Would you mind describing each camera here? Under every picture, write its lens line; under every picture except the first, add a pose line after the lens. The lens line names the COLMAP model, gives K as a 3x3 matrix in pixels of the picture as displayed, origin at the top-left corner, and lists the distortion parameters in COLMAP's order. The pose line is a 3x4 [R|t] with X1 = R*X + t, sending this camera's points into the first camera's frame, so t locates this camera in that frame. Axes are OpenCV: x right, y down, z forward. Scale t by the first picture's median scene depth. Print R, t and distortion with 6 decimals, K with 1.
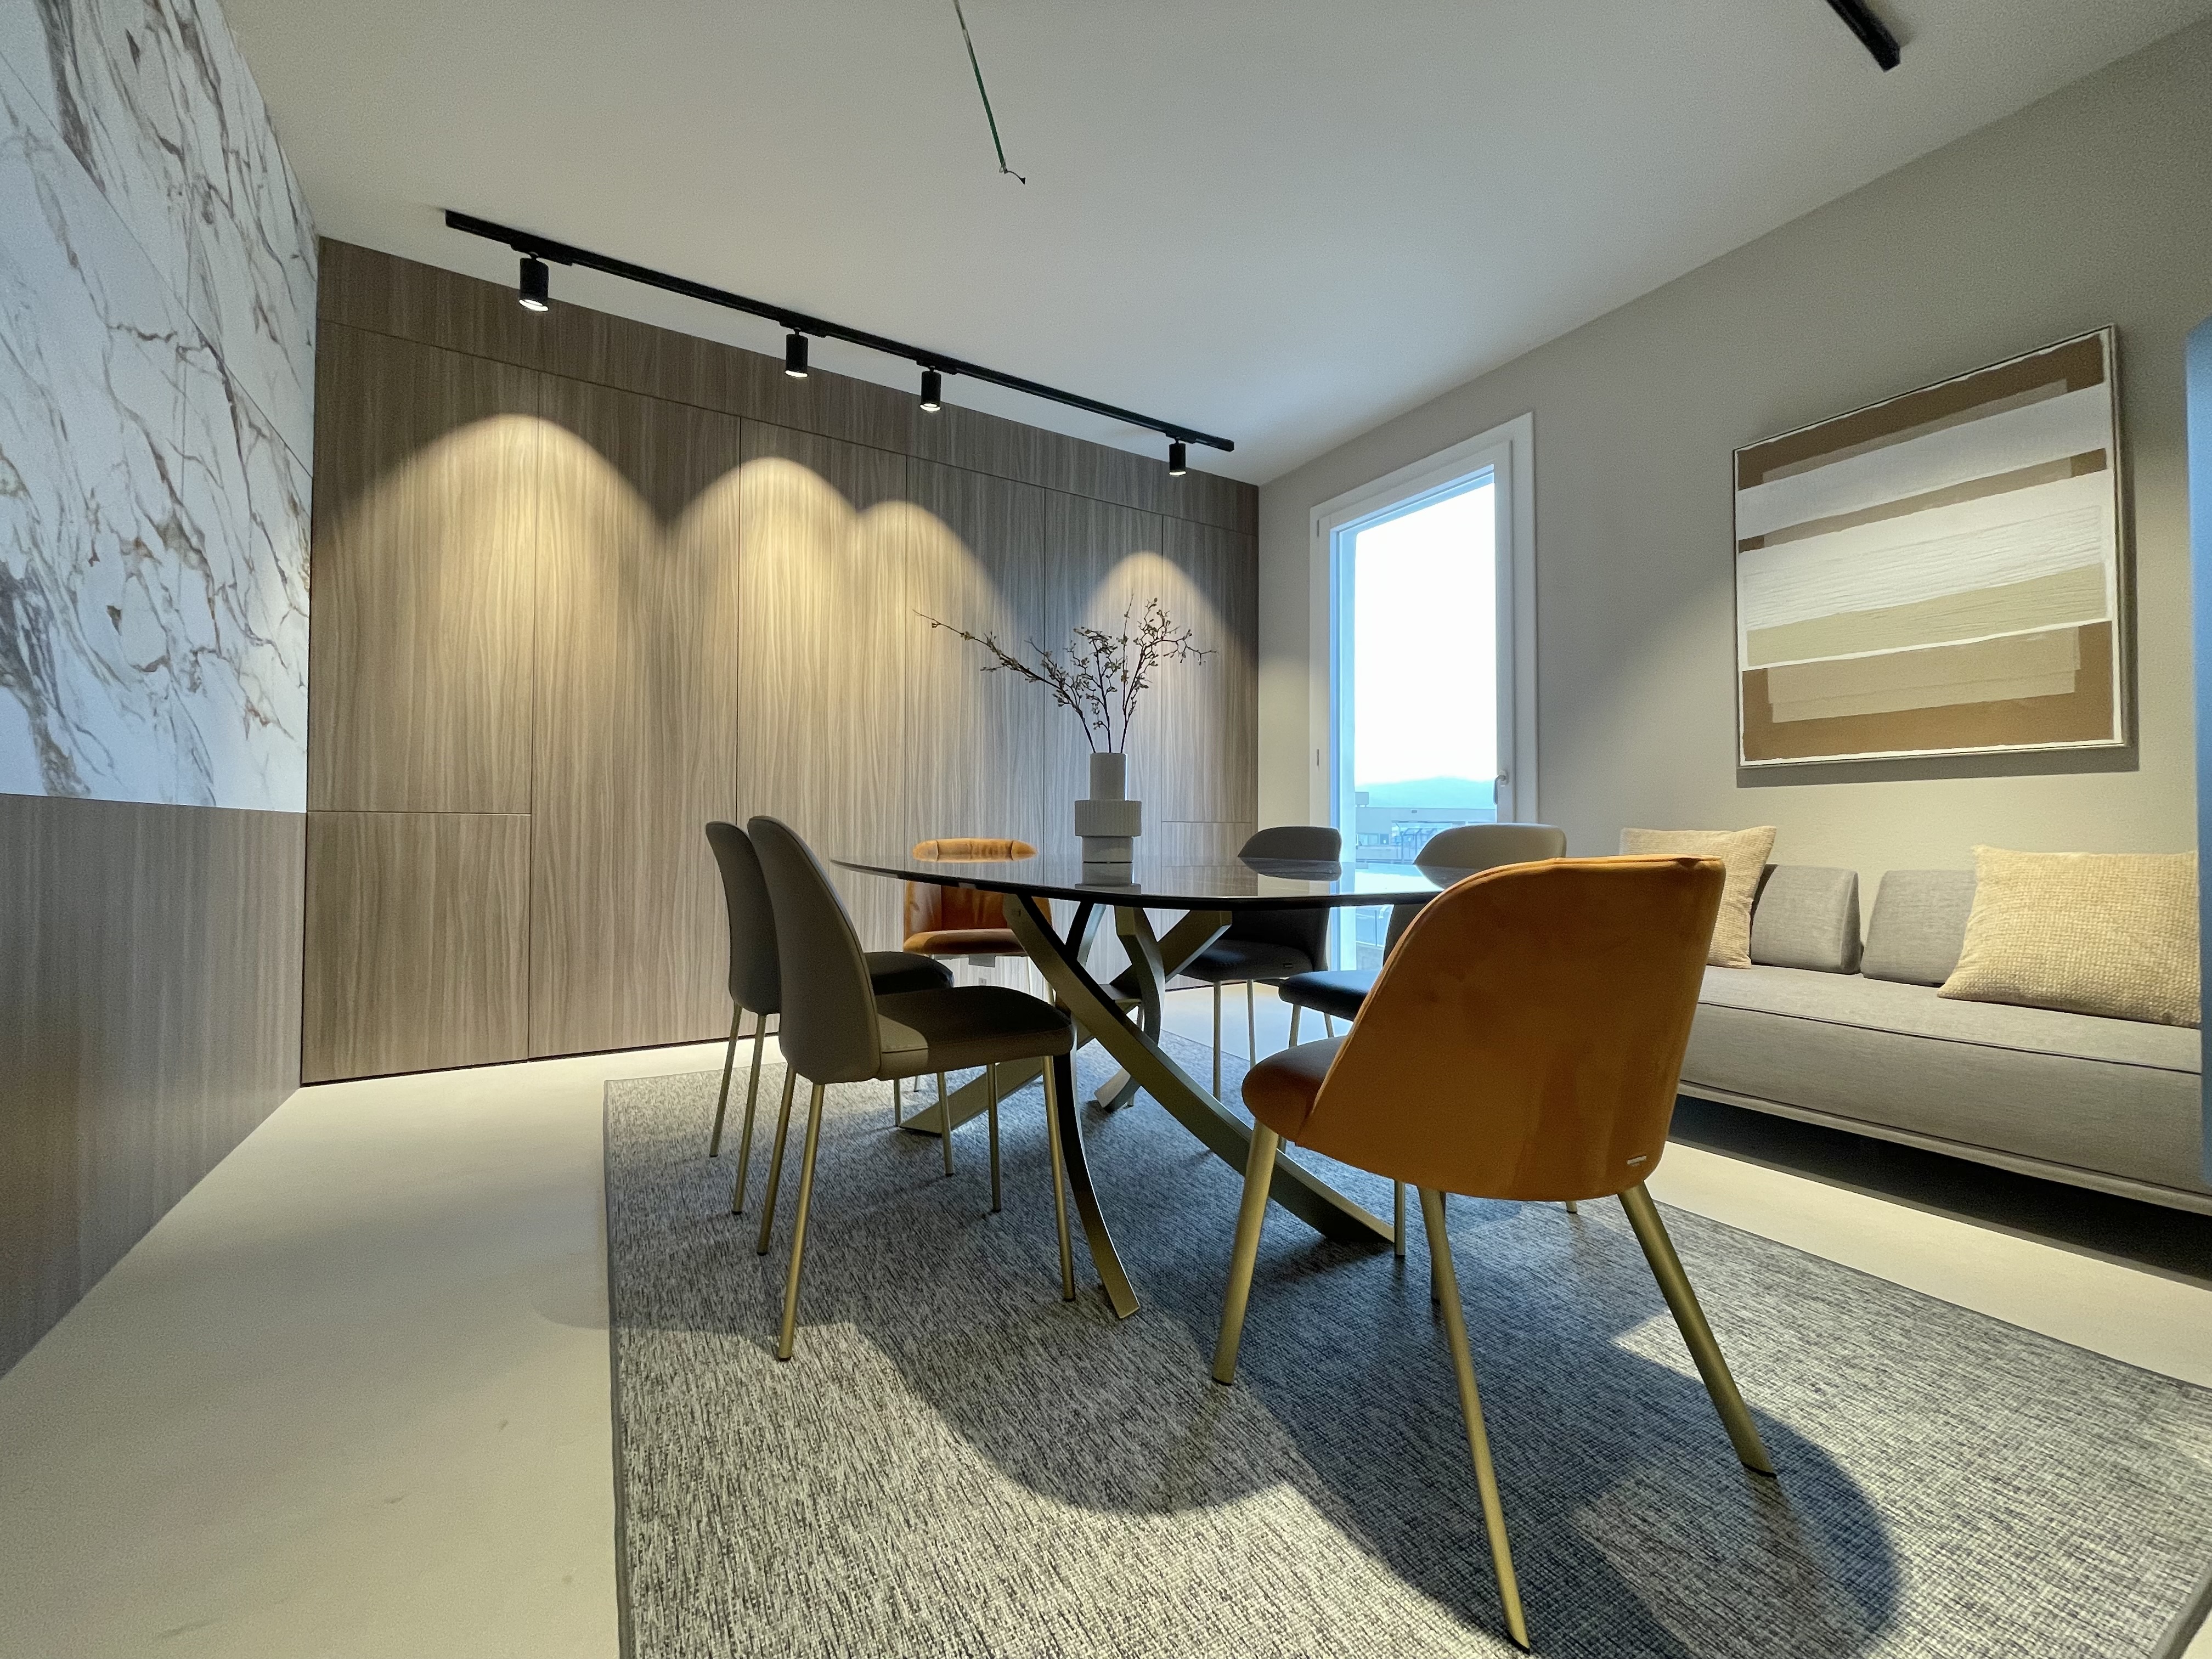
lens RADIAL K [[879.3, 0, 1086.8], [0, 879.3, 824.4], [0, 0, 1]] dist [-0.012375, 0.003856]
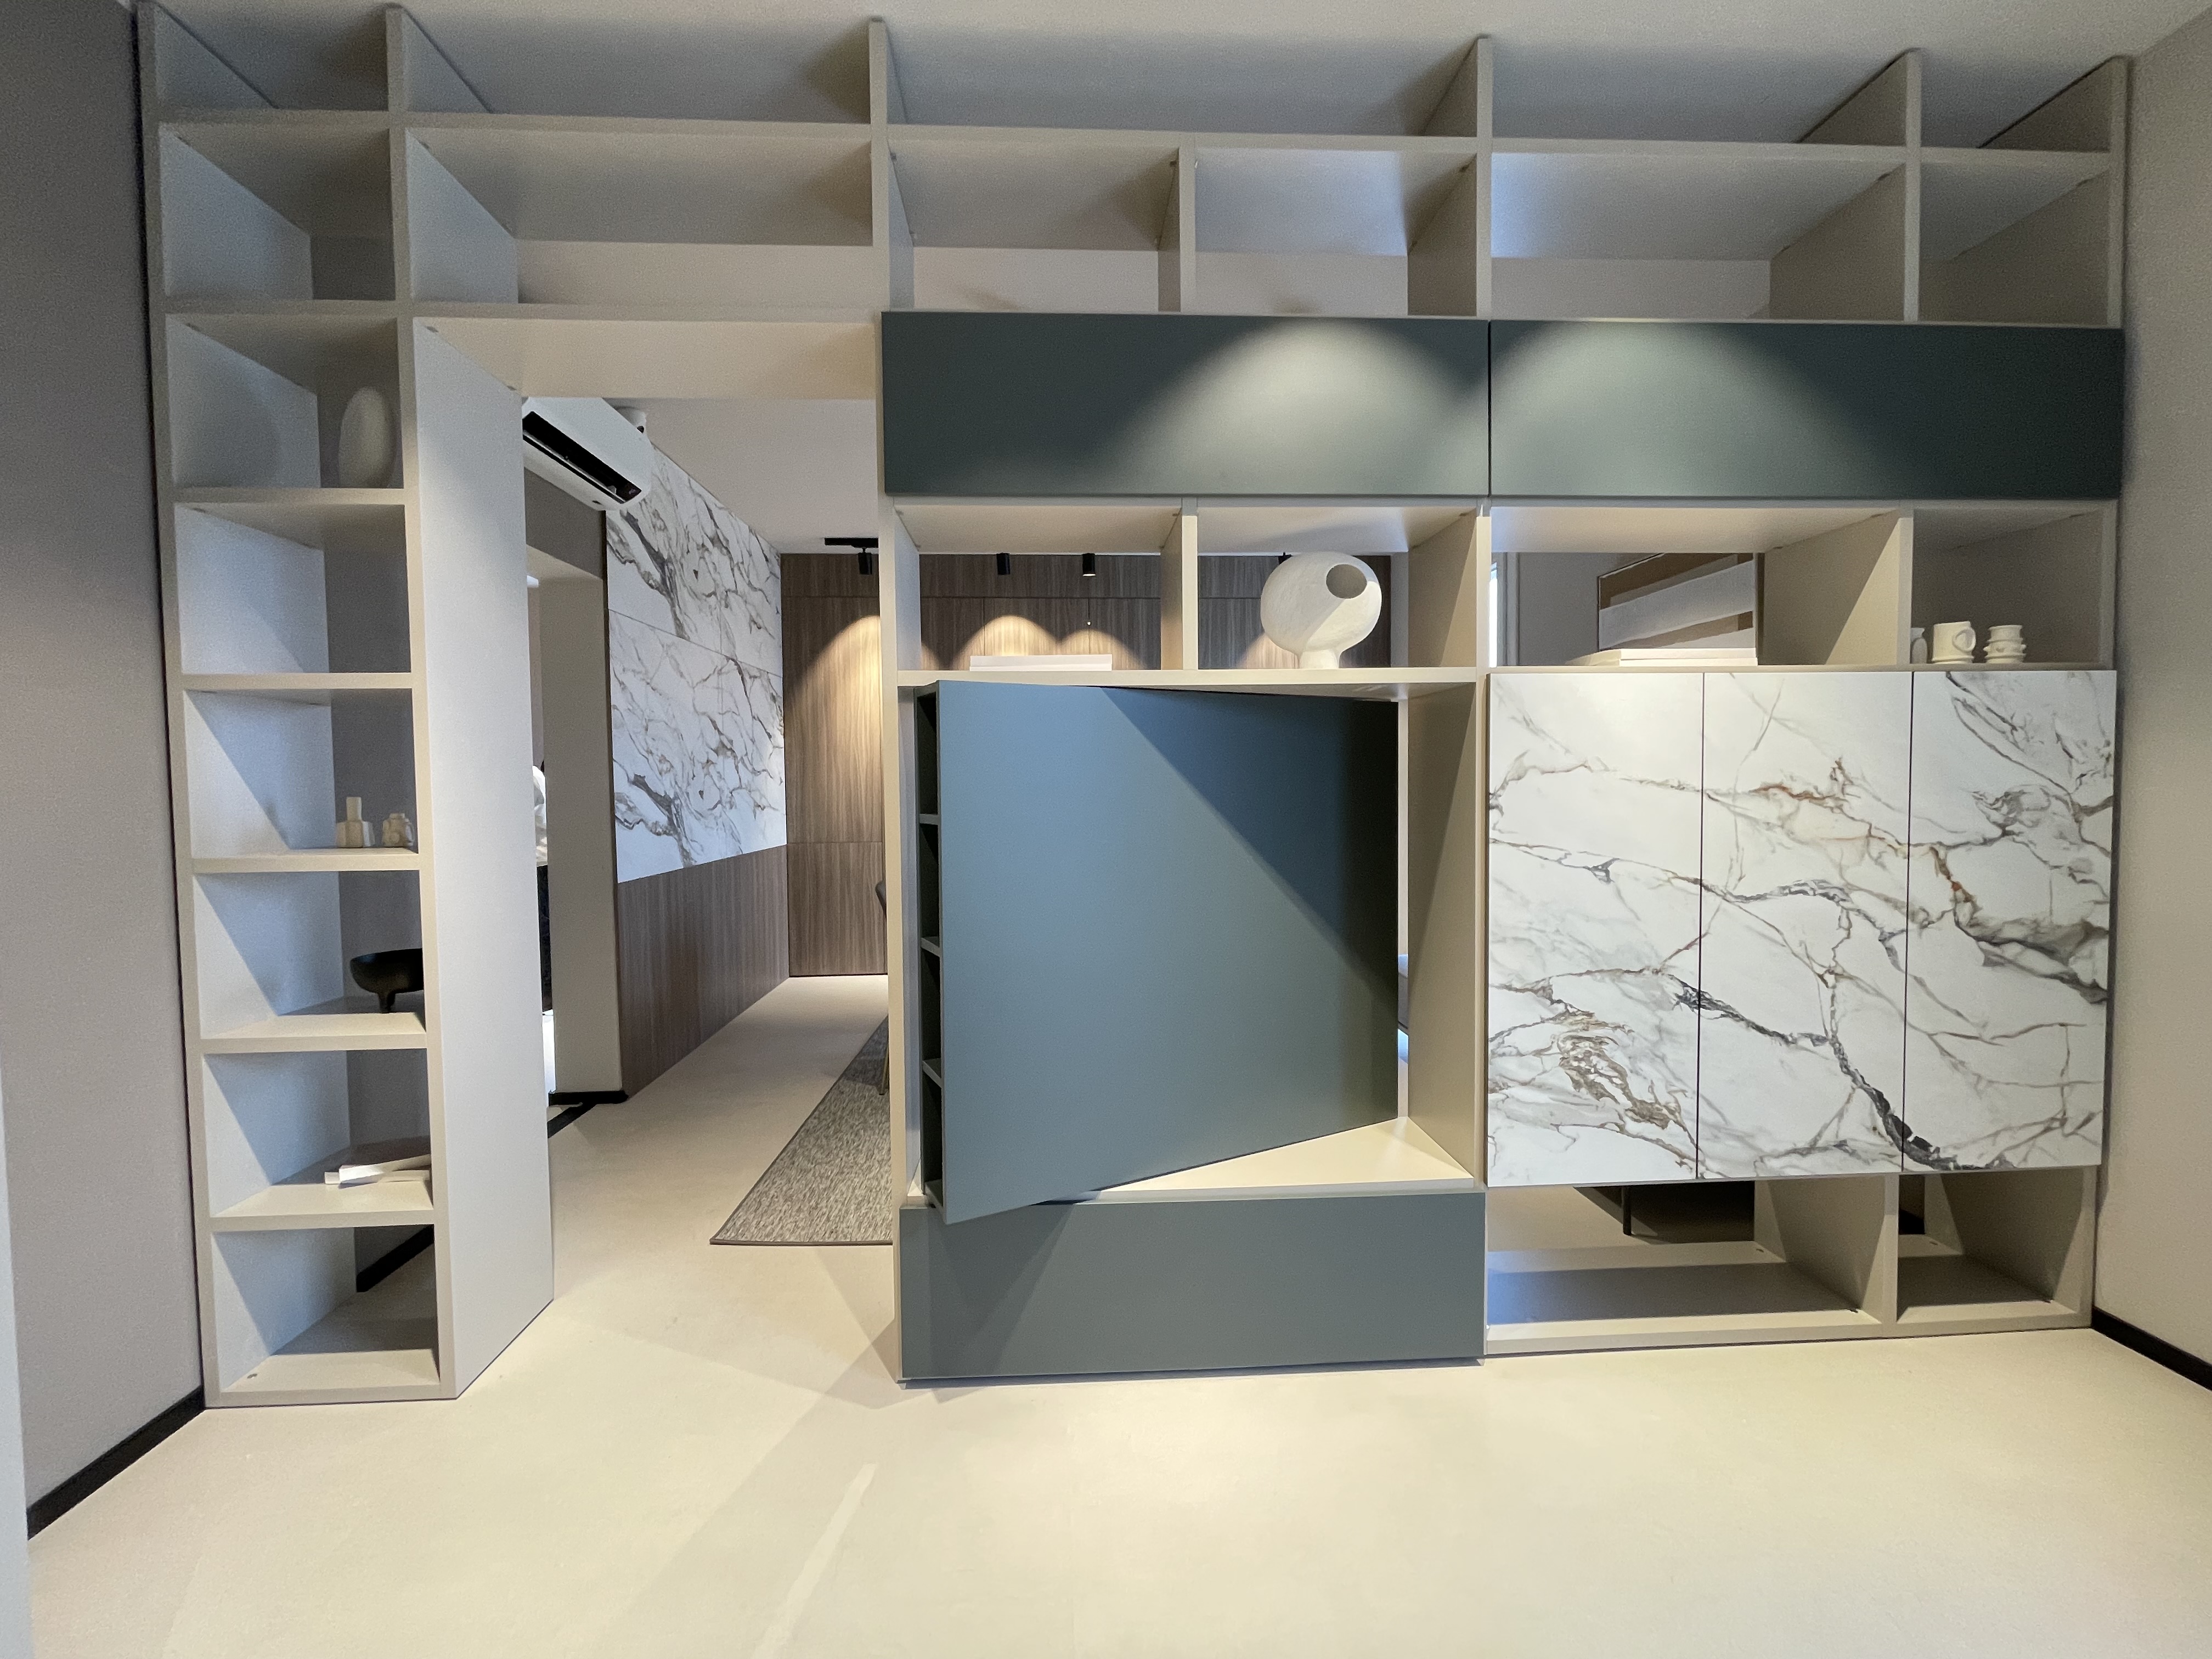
lens RADIAL K [[879.3, 0, 1102.5], [0, 879.3, 830.9], [0, 0, 1]] dist [-0.012375, 0.003856]
pose [[0.887504, 0.012380, -0.460635, 1.029062], [0.018503, 0.997875, 0.062469, -0.231099], [0.460429, -0.063965, 0.885389, -0.694622]]
